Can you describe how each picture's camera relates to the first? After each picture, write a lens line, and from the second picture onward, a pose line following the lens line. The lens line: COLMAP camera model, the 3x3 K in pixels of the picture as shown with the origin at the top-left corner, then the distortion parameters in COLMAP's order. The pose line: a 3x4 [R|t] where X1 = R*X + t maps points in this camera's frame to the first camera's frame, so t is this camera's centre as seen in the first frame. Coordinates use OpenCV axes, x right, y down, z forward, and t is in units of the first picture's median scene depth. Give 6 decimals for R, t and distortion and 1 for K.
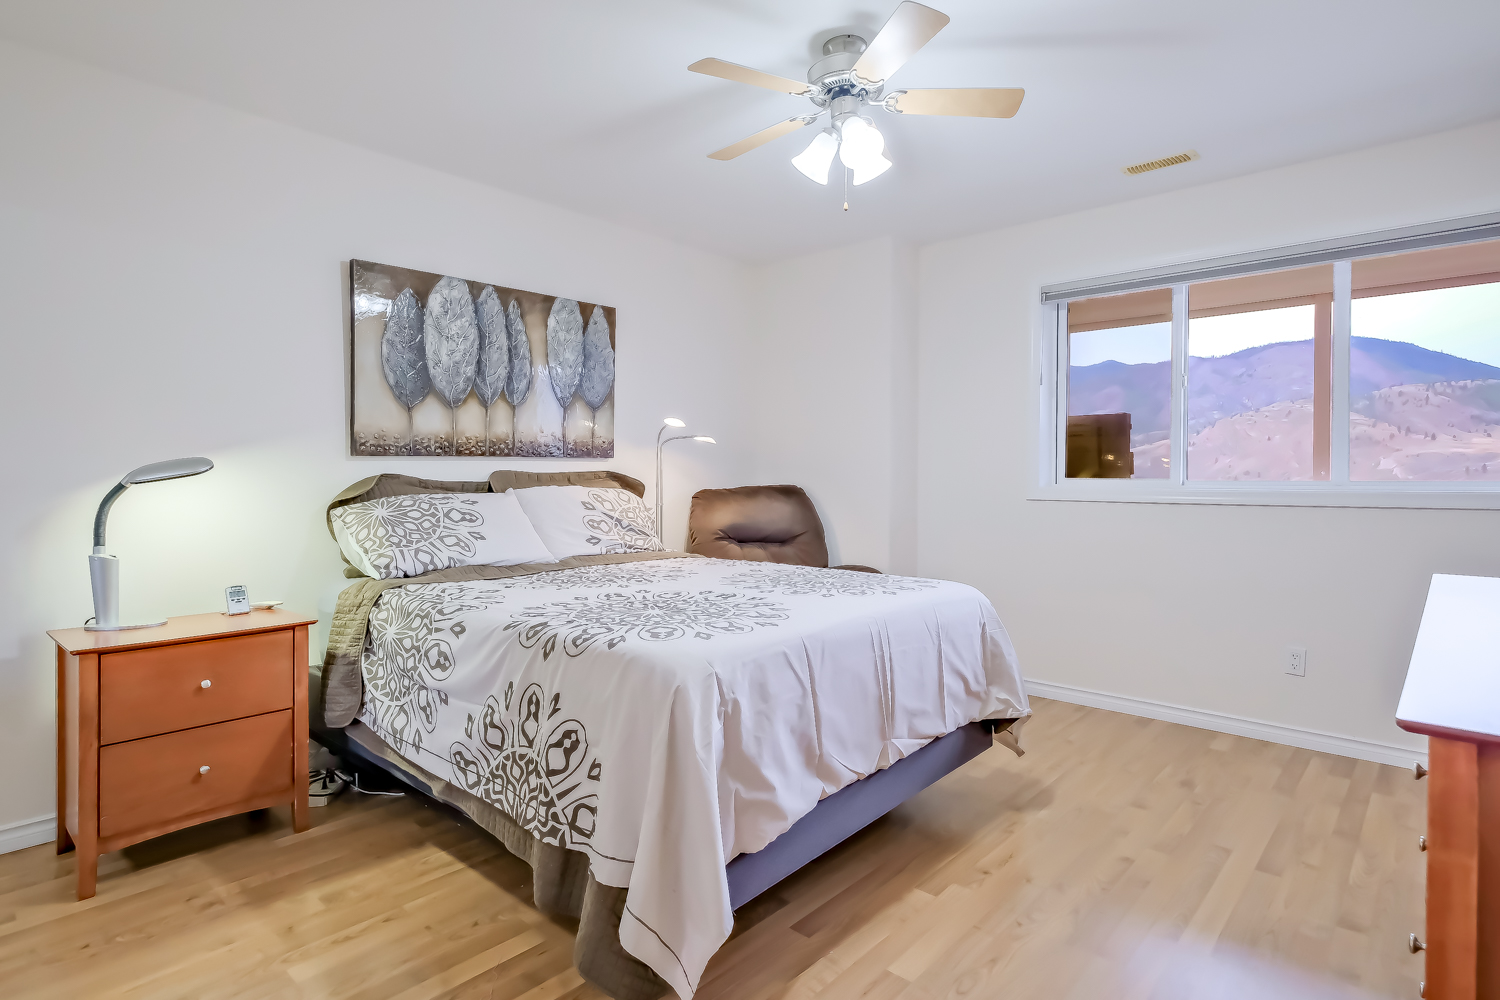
lens RADIAL K [[780.7, 0, 749.9], [0, 780.7, 476.5], [0, 0, 1]] dist [-0.002540, 0.001020]
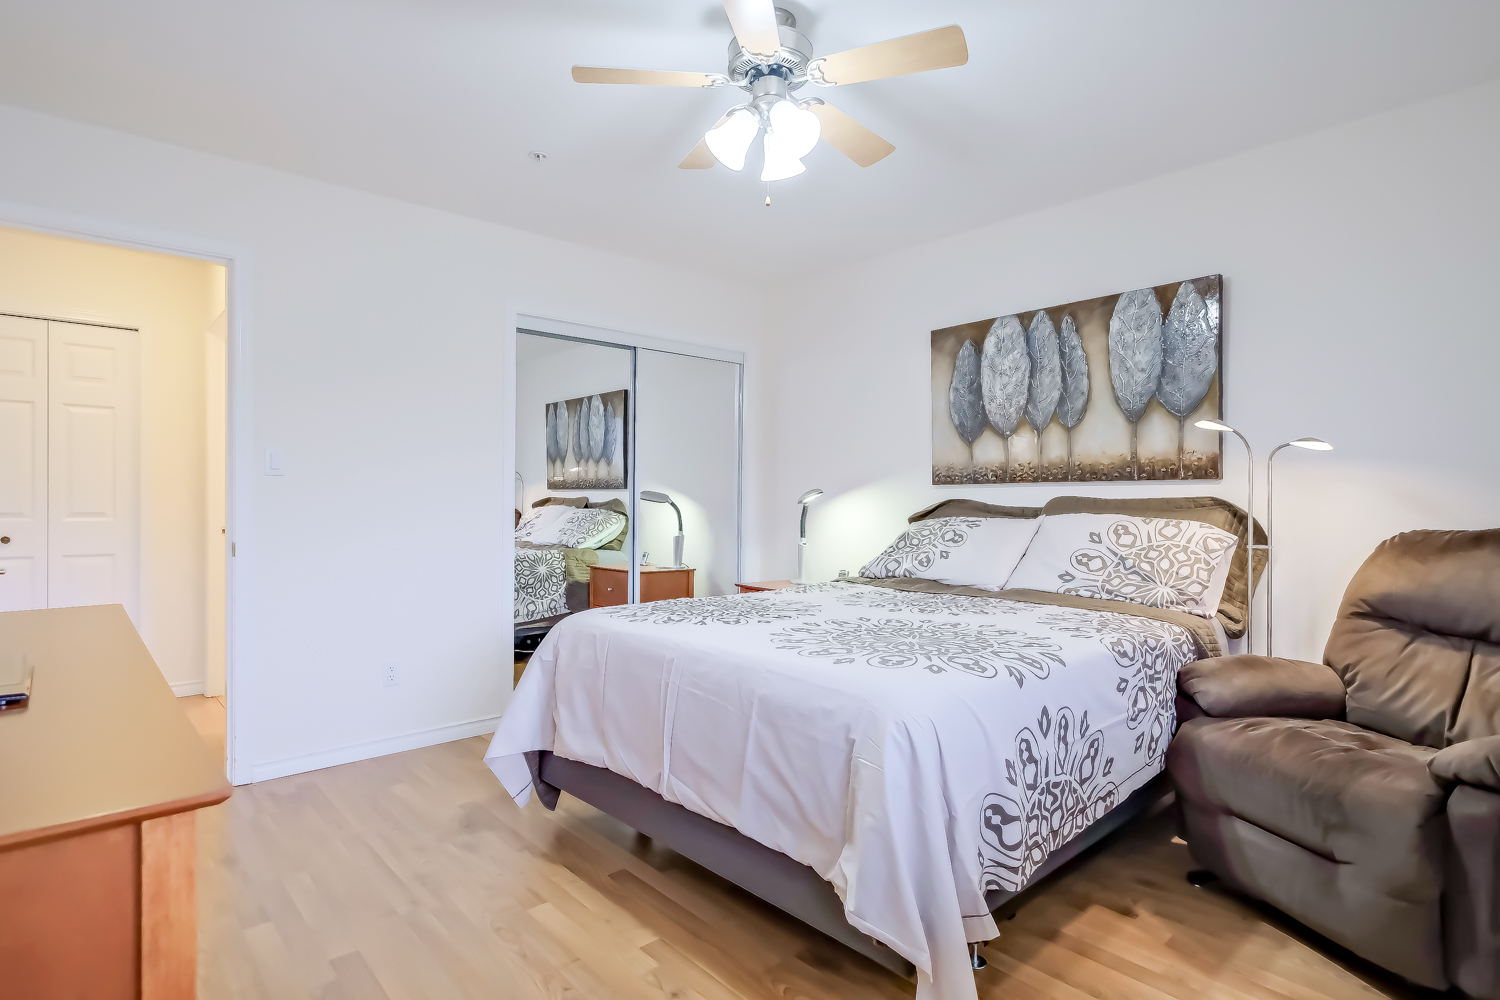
lens RADIAL K [[780.7, 0, 744.0], [0, 780.7, 498.2], [0, 0, 1]] dist [-0.002540, 0.001020]
pose [[-0.116830, -0.000344, -0.993152, 0.697451], [-0.007566, 0.999971, 0.000543, -0.003115], [0.993123, 0.007578, -0.116829, 0.741729]]
